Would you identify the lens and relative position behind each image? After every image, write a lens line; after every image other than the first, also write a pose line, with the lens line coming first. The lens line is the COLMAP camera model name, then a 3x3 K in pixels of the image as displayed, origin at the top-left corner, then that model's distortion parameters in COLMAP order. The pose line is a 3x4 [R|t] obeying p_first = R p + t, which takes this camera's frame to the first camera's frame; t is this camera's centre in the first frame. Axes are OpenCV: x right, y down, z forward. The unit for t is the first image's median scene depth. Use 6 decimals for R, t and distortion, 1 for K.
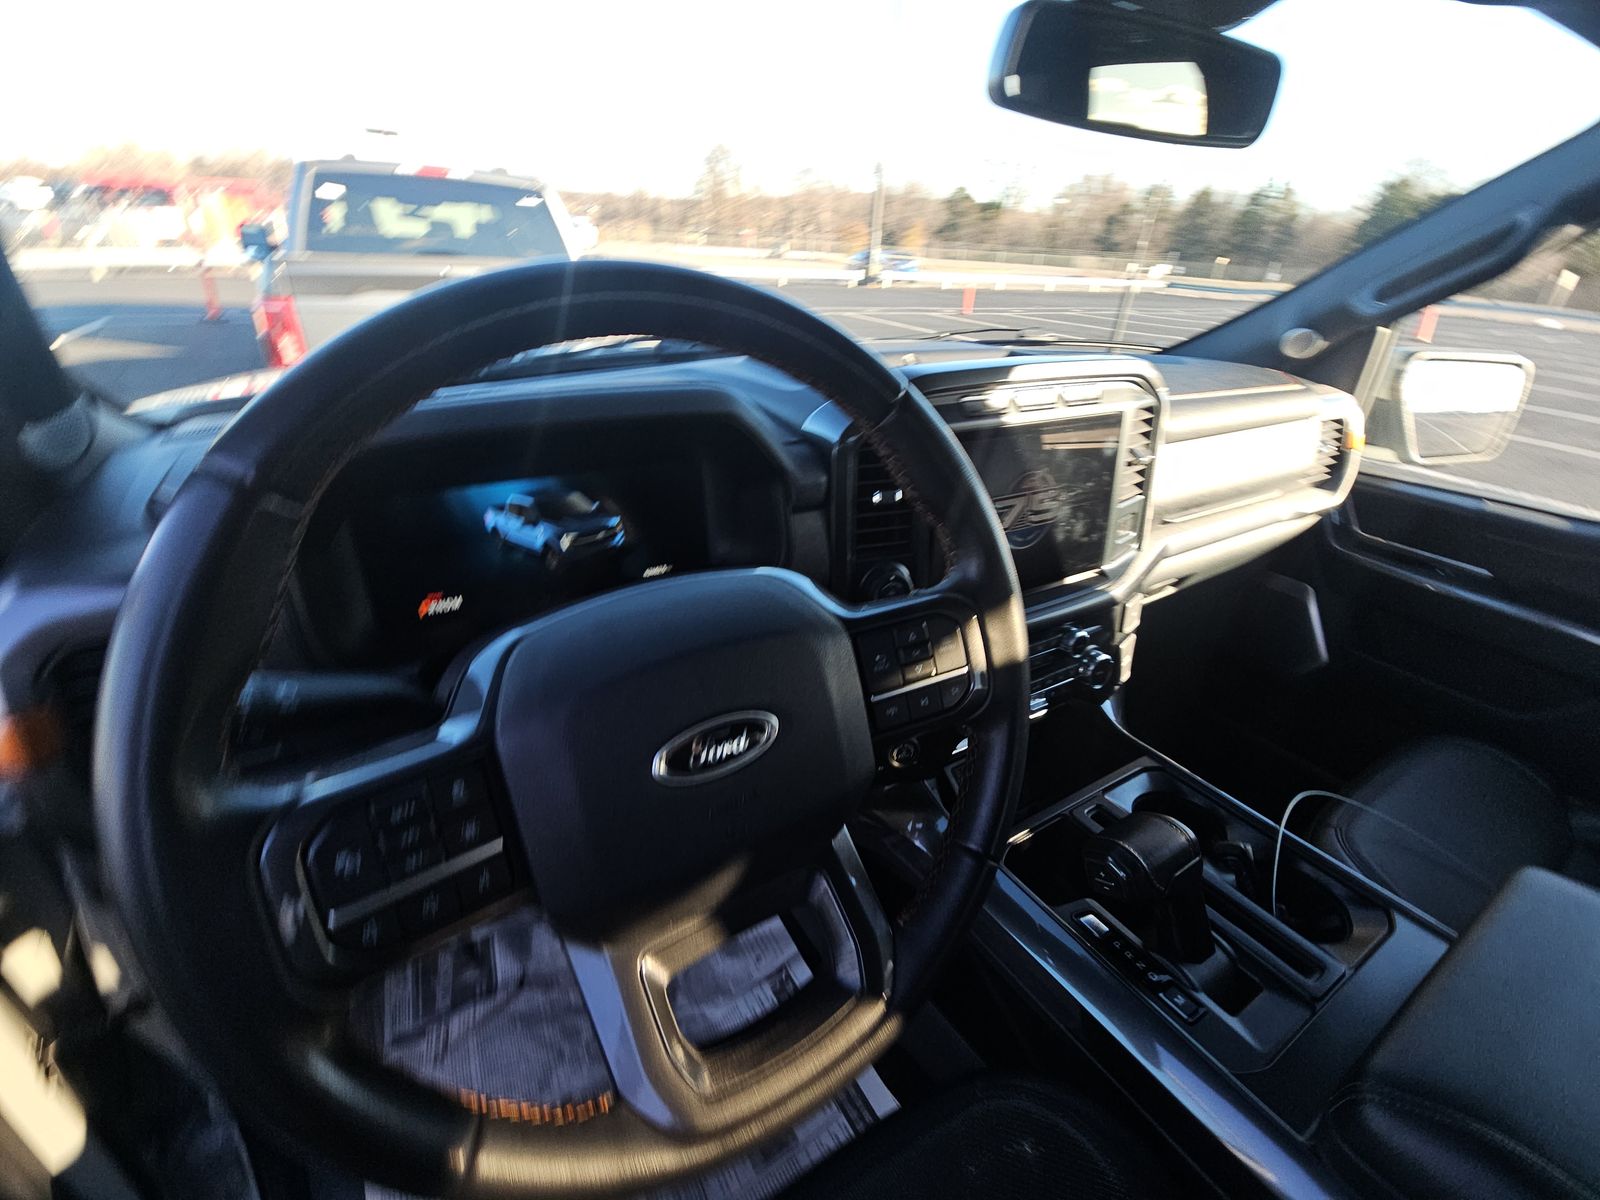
lens RADIAL K [[642.2, 0, 807.8], [0, 642.2, 598.6], [0, 0, 1]] dist [-0.002293, -0.000520]
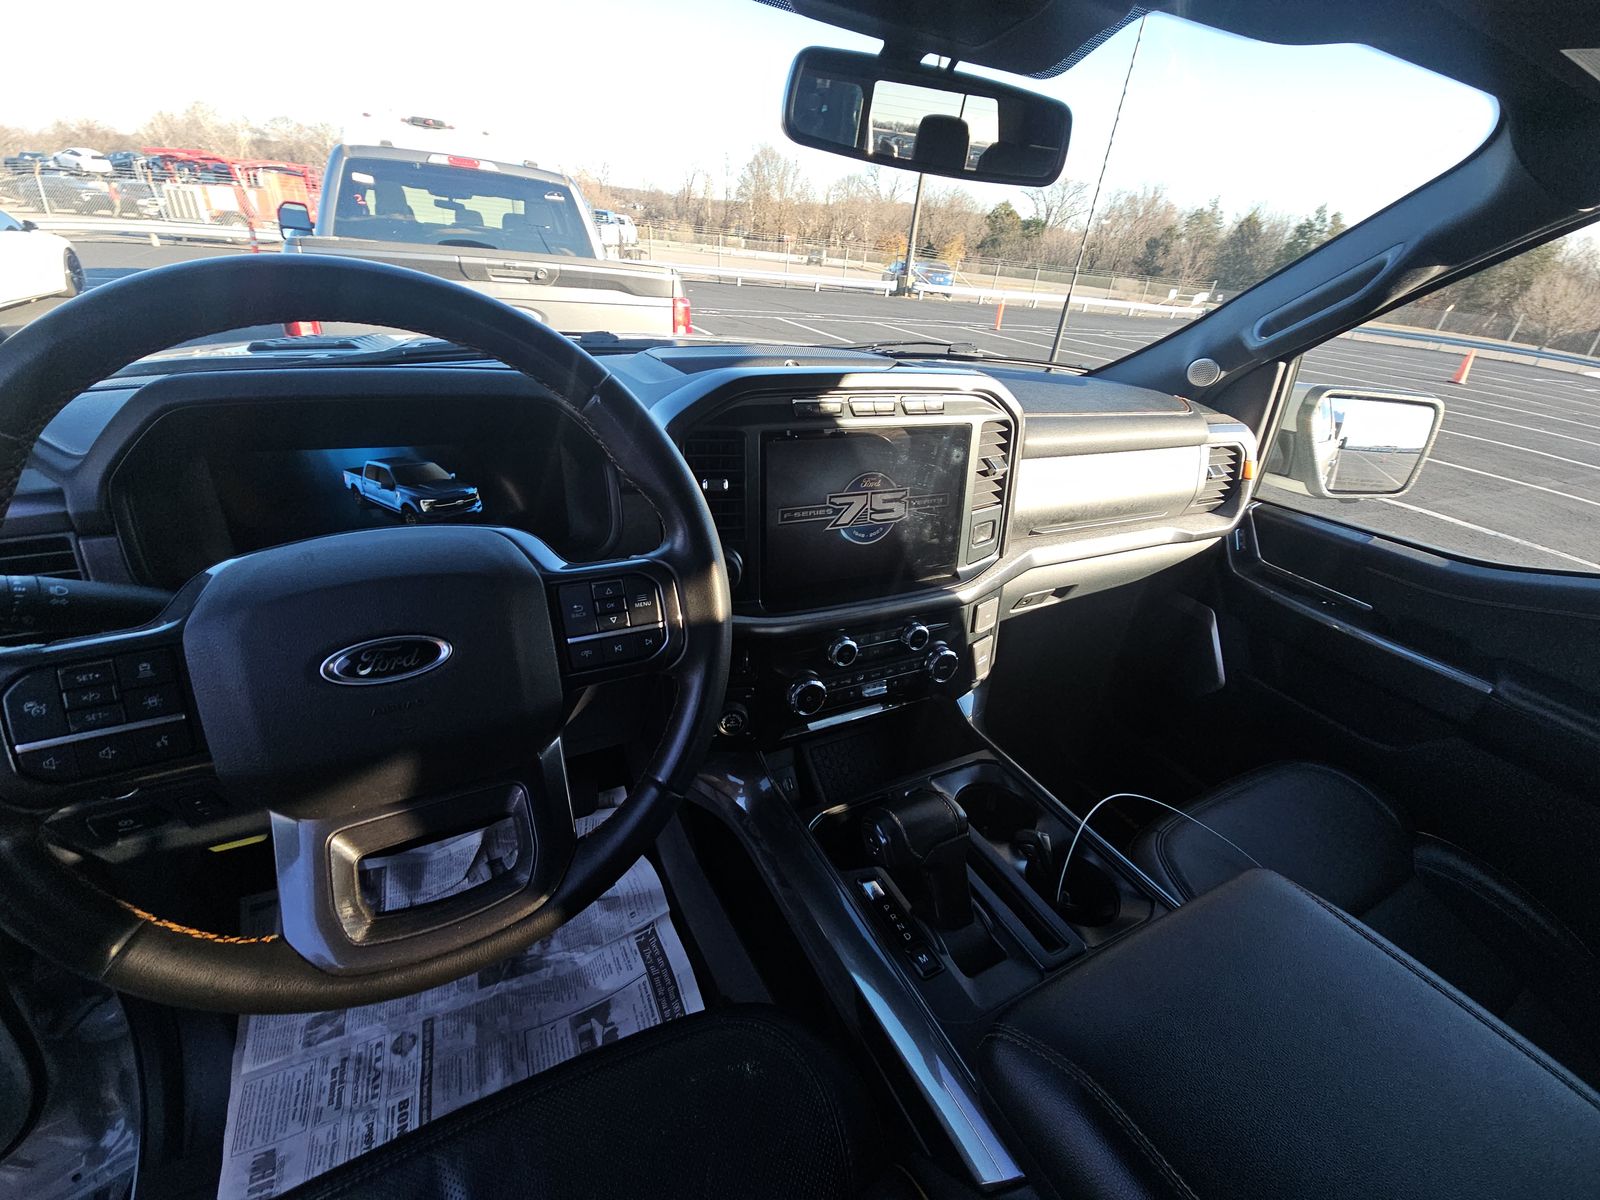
lens RADIAL K [[636.8, 0, 800.0], [0, 636.8, 600.0], [0, 0, 1]] dist [0.000457, 0.000314]
pose [[0.996556, 0.073234, -0.038894, 0.221329], [-0.073359, 0.997304, -0.001802, 0.020414], [0.038658, 0.004649, 0.999242, -0.058354]]
